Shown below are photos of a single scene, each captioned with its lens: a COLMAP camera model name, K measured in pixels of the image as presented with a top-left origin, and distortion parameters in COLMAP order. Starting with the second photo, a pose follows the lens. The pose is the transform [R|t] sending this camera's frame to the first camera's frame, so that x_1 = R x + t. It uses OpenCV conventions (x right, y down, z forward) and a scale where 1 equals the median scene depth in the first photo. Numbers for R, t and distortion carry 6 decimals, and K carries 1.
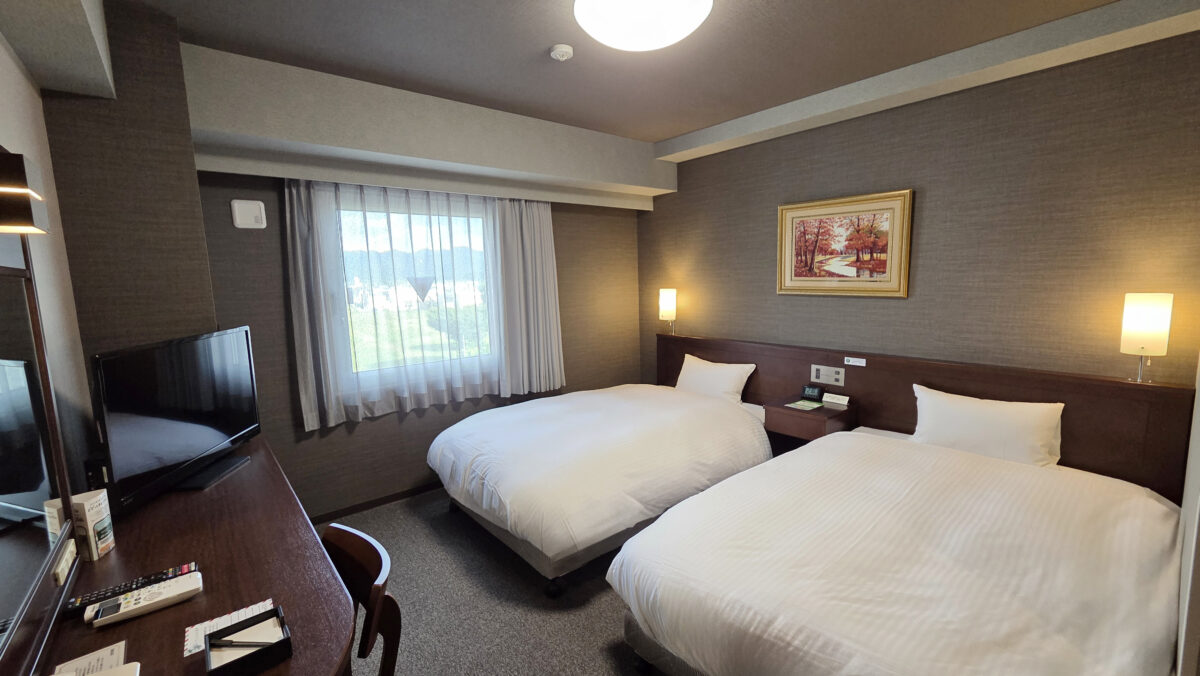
lens RADIAL K [[507.9, 0, 600.0], [0, 507.9, 338.0], [0, 0, 1]] dist [0.016857, -0.000048]
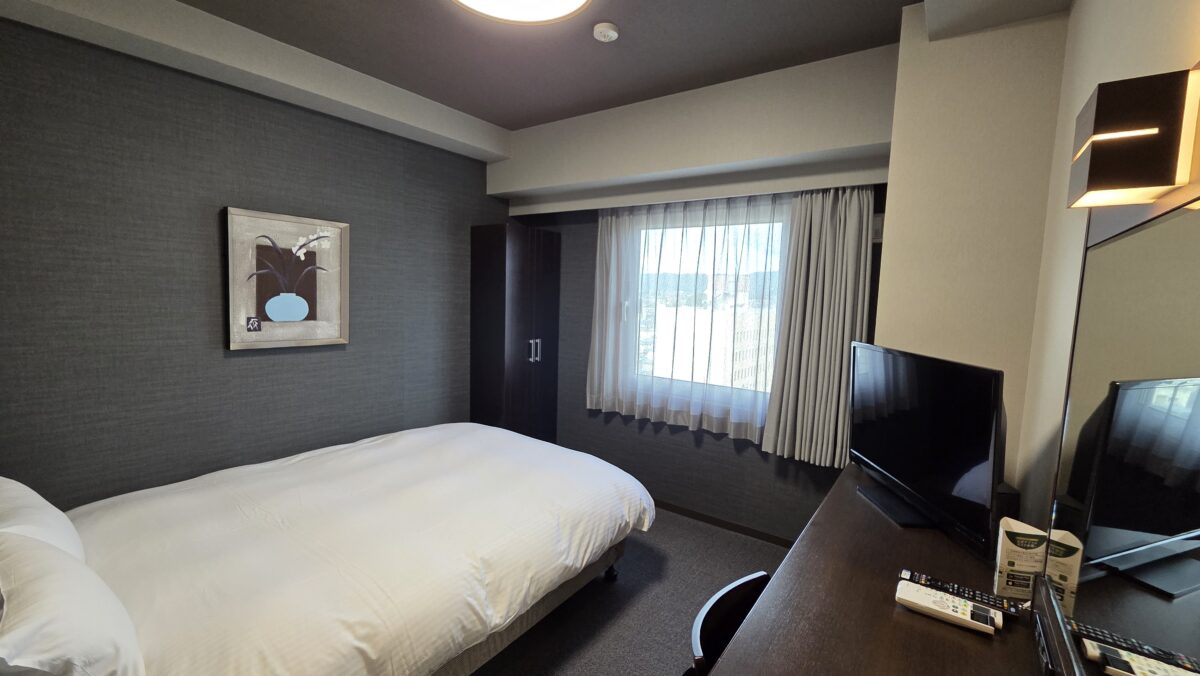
lens RADIAL K [[507.9, 0, 600.0], [0, 507.9, 338.0], [0, 0, 1]] dist [0.016857, -0.000048]
pose [[0.229148, 0.122171, -0.965694, 0.645287], [-0.158854, 0.983485, 0.086728, -0.106300], [0.960342, 0.133531, 0.244771, 0.737192]]
